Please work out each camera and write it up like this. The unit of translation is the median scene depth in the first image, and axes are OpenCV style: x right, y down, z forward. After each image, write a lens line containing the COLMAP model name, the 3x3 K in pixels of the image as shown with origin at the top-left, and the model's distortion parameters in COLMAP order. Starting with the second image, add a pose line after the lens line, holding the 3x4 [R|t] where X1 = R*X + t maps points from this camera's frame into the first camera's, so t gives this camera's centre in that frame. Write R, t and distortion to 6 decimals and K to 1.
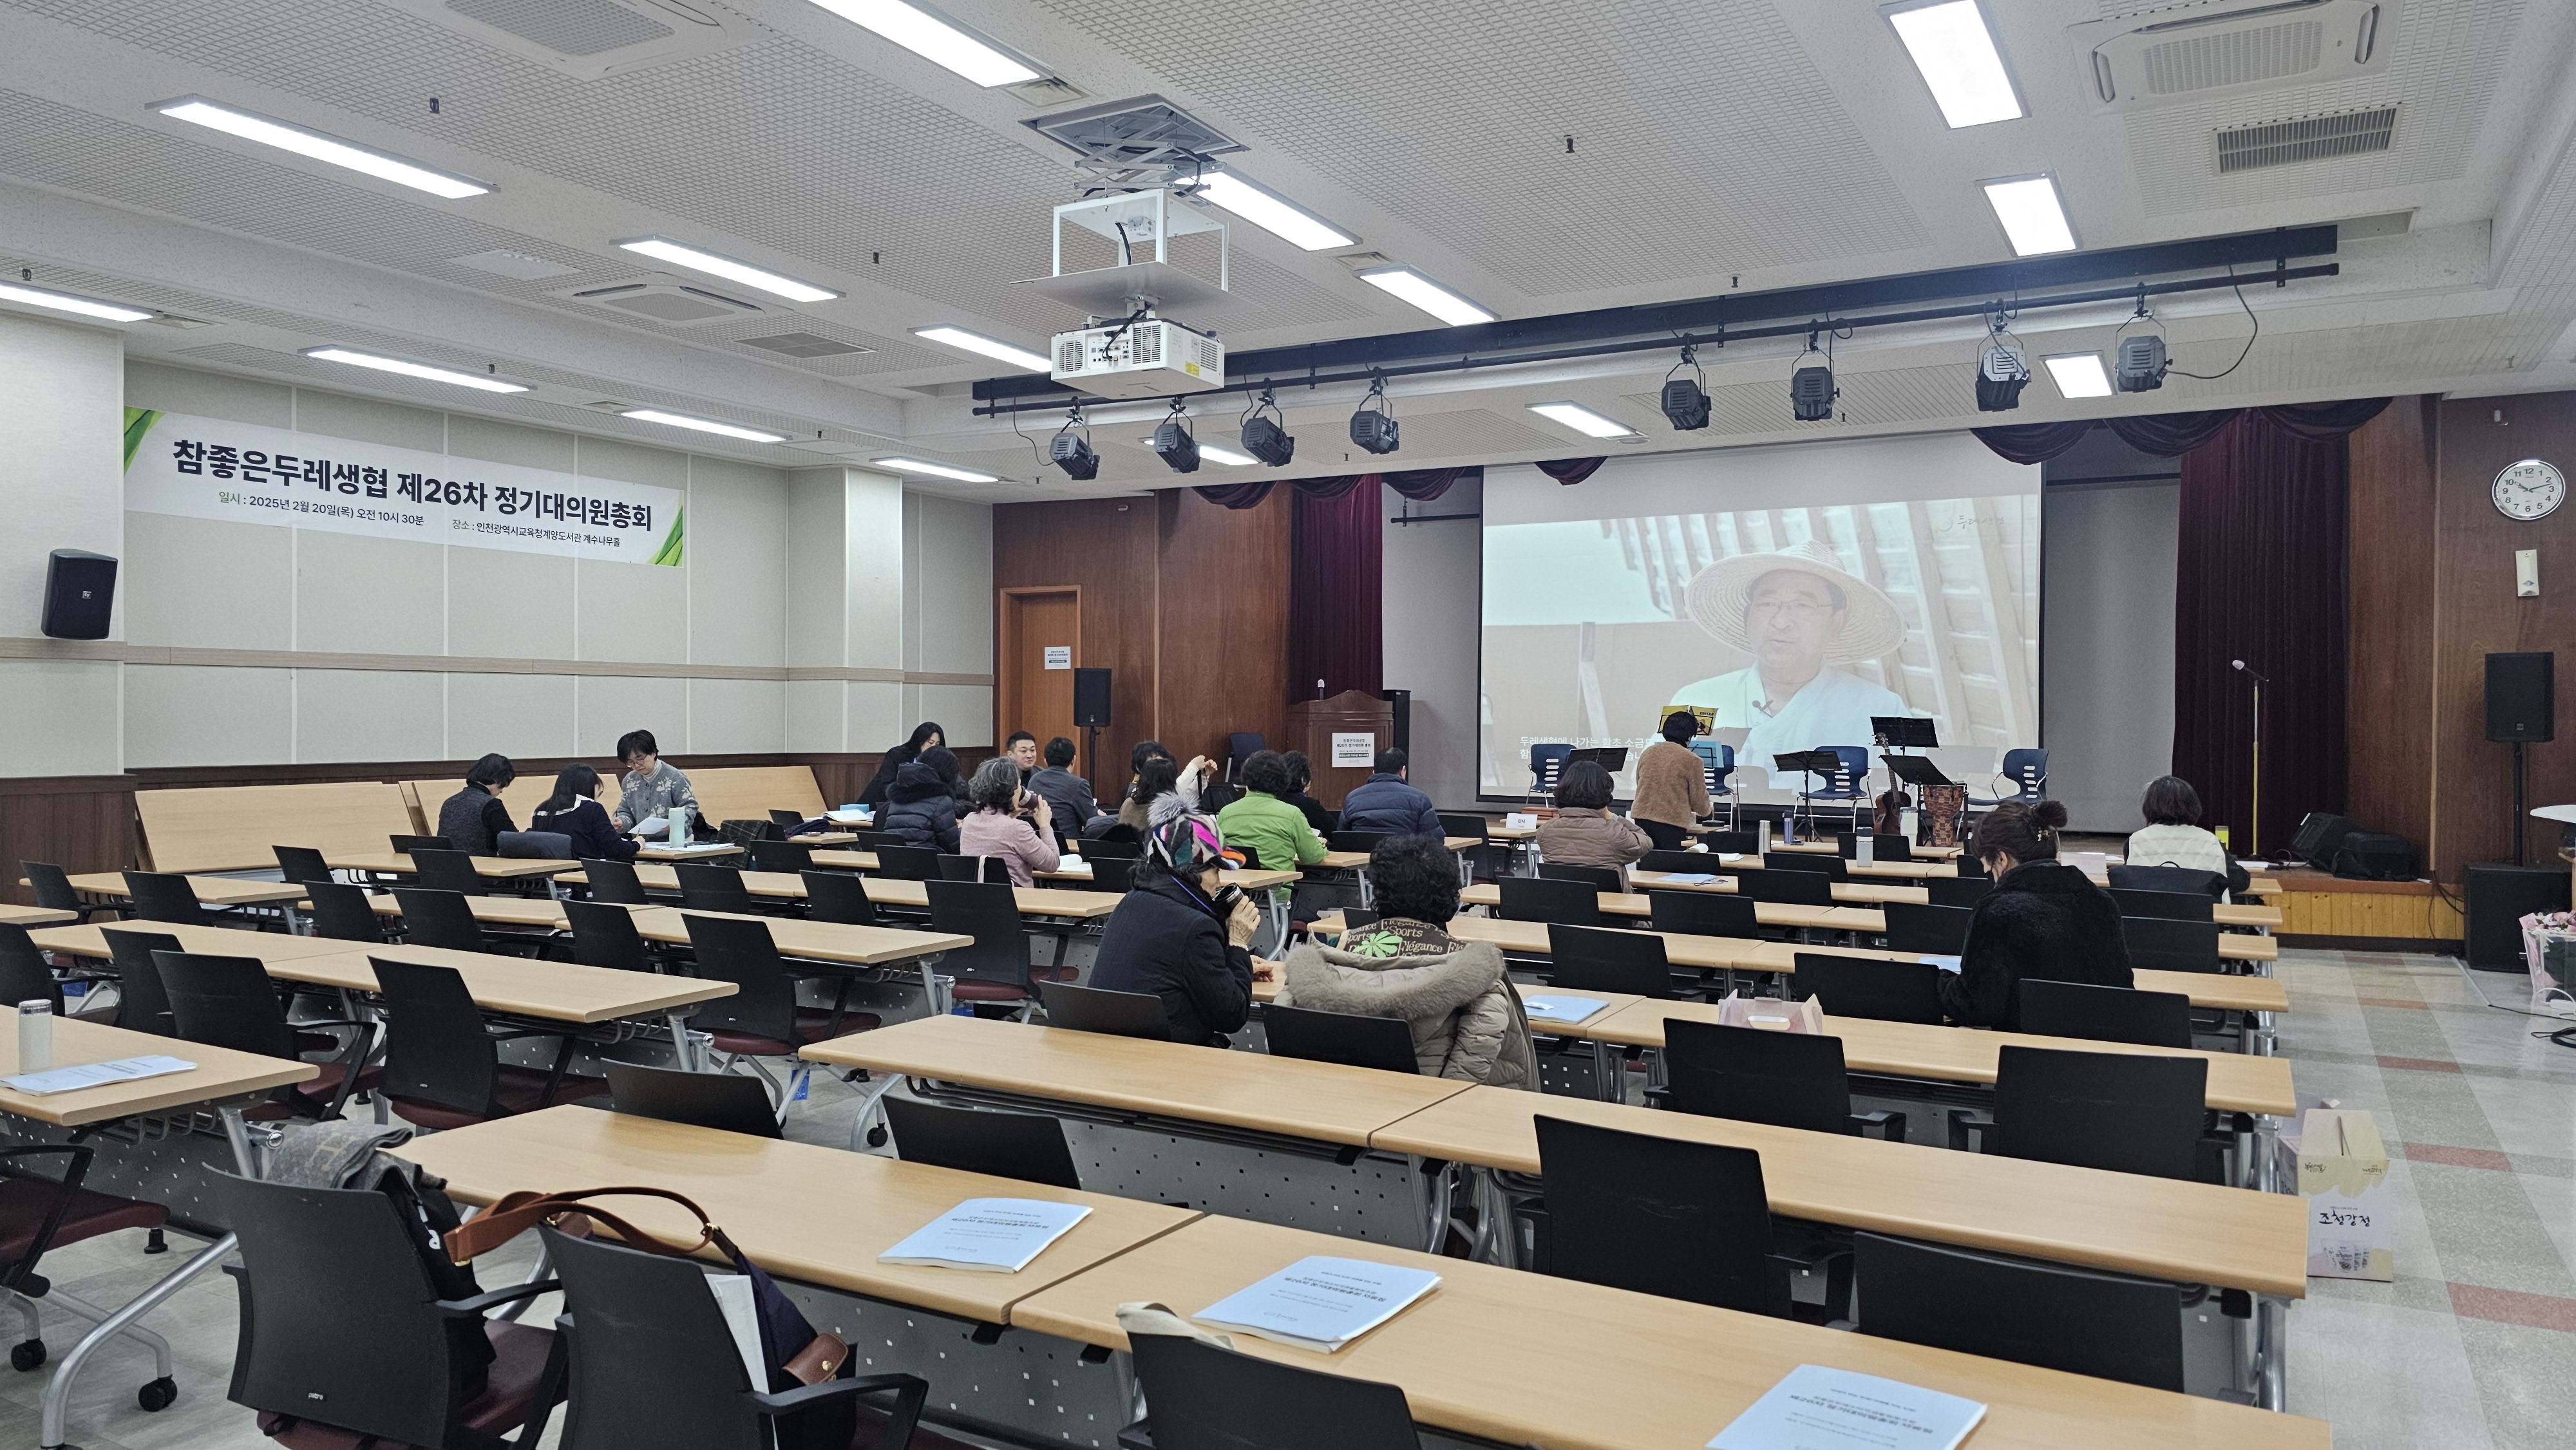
lens RADIAL K [[1858.5, 0, 1288.2], [0, 1858.5, 725.4], [0, 0, 1]] dist [-0.003488, -0.000421]
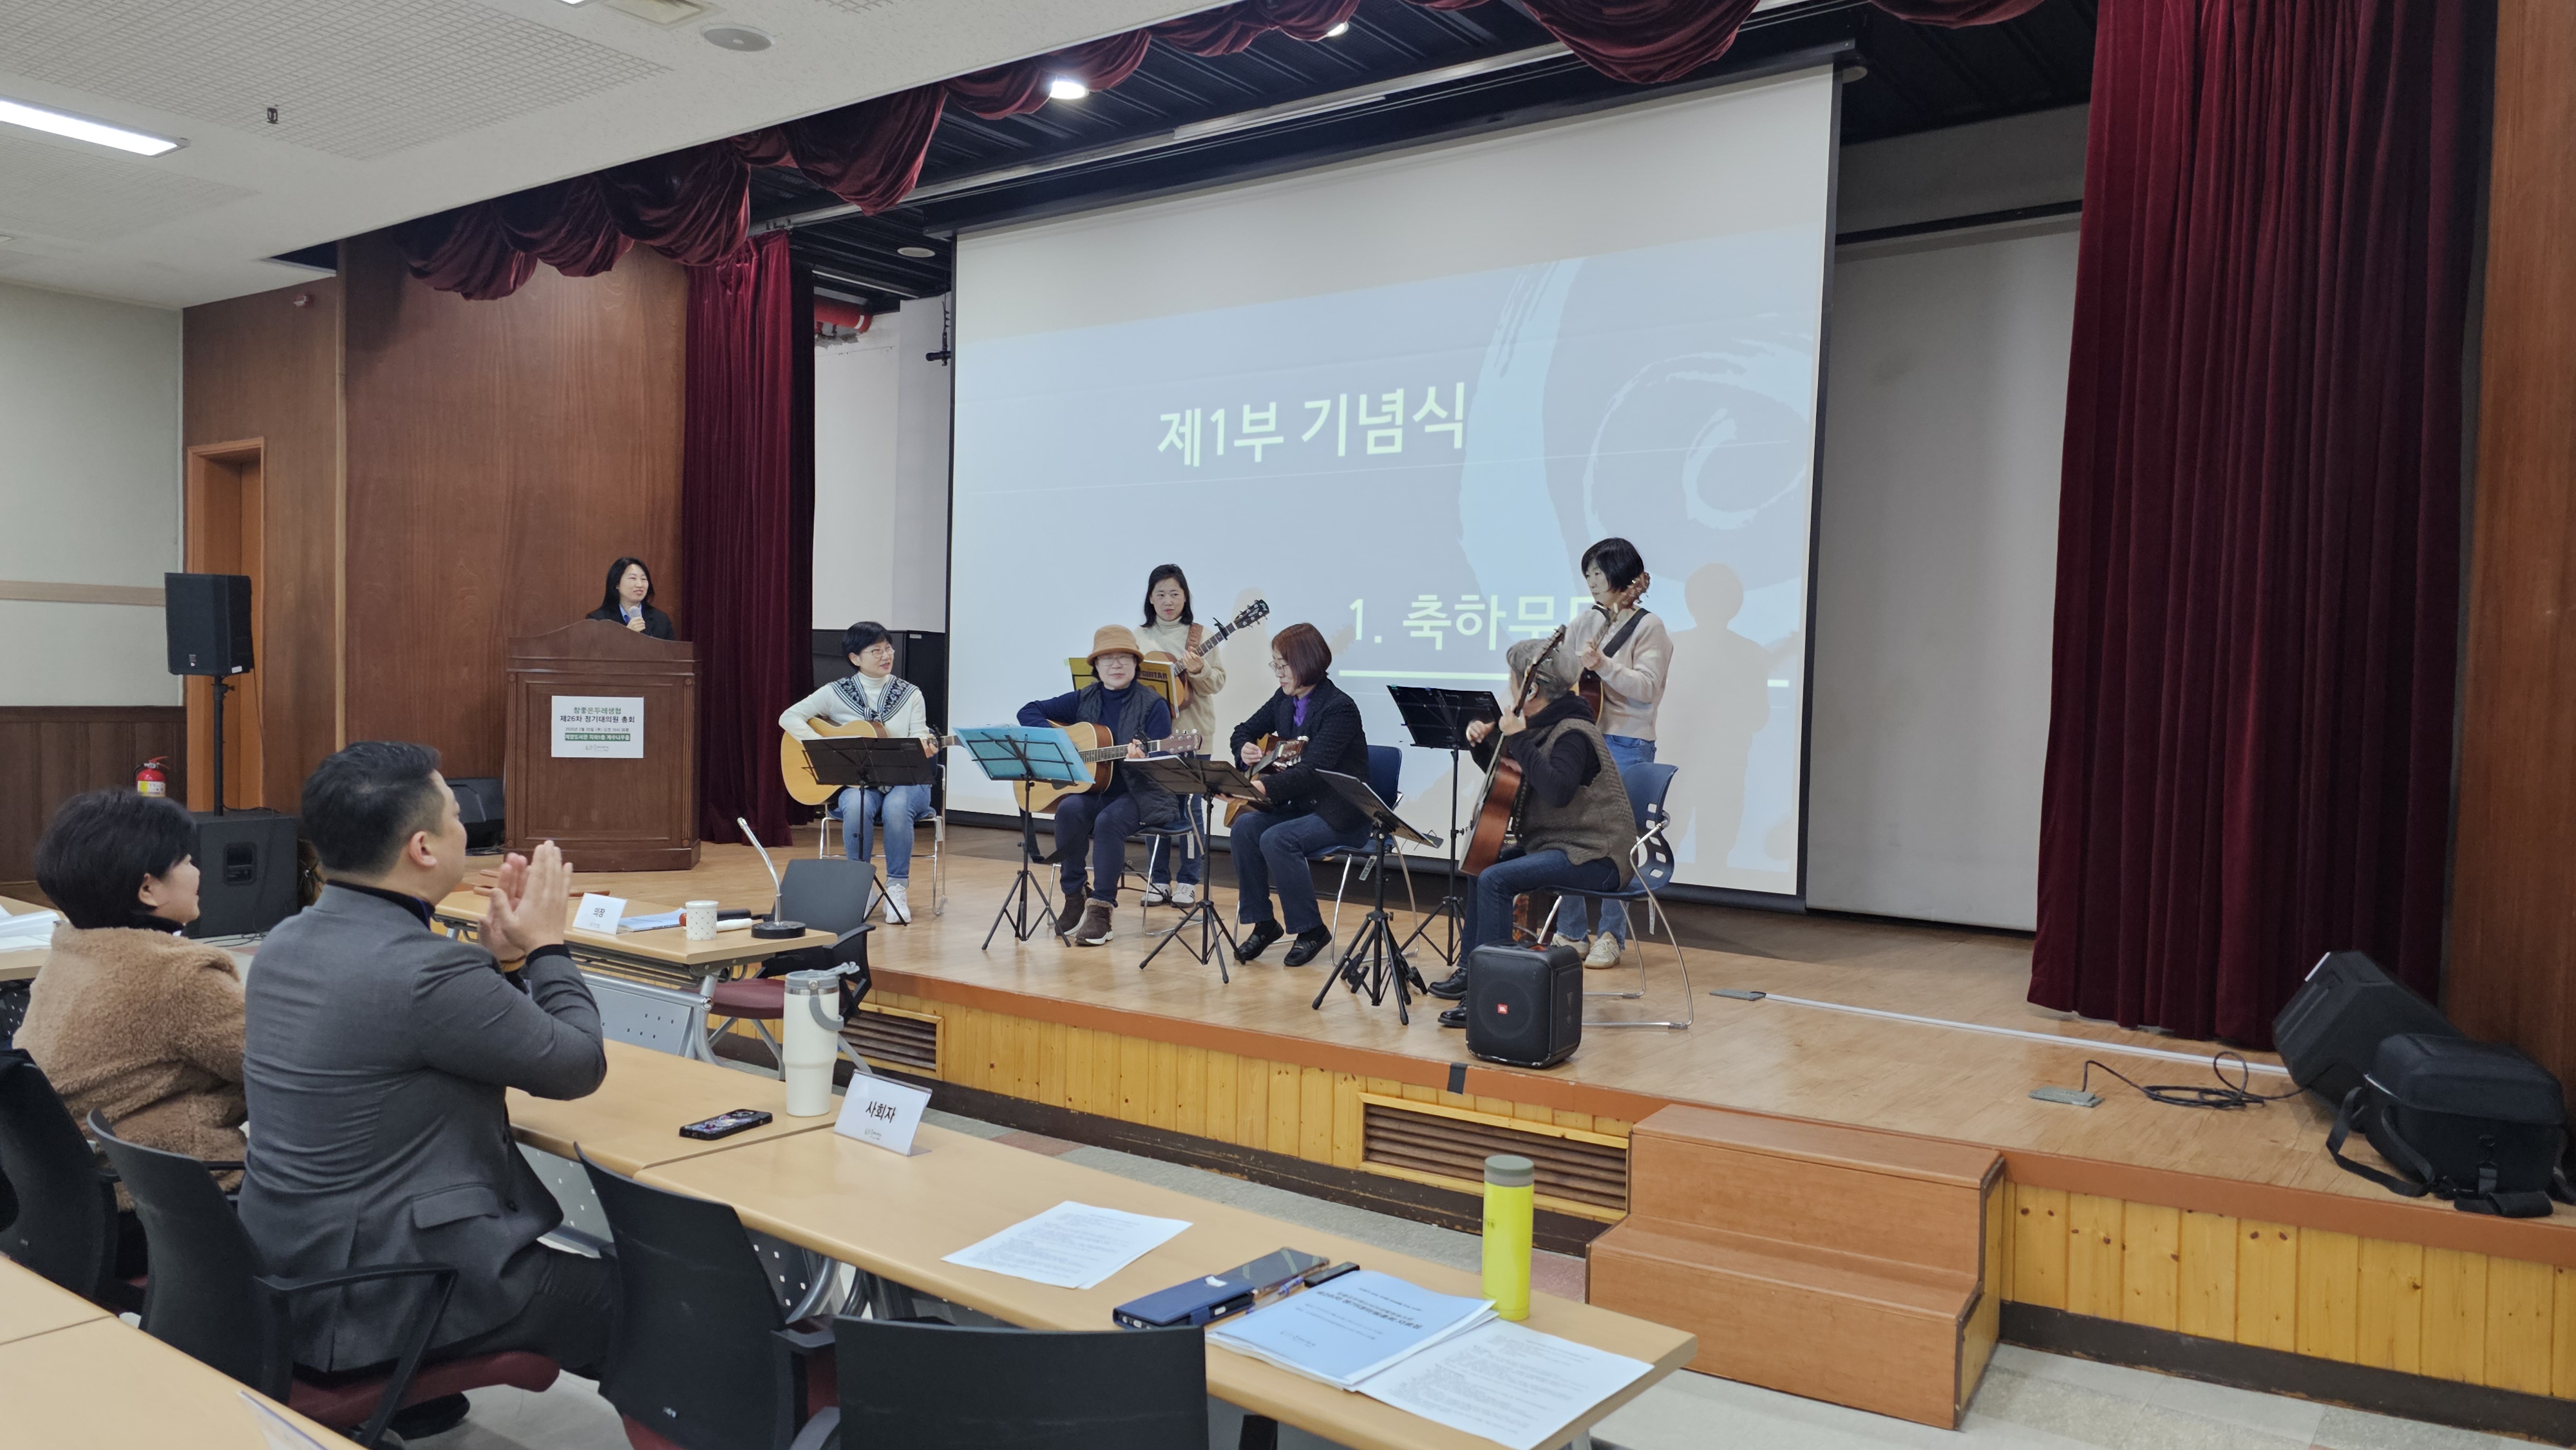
lens RADIAL K [[1858.5, 0, 1289.2], [0, 1858.5, 732.9], [0, 0, 1]] dist [-0.003488, -0.000421]
pose [[0.986407, 0.028196, -0.161883, 0.378585], [-0.024649, 0.999411, 0.023874, -0.003919], [0.162461, -0.019559, 0.986521, 0.558156]]
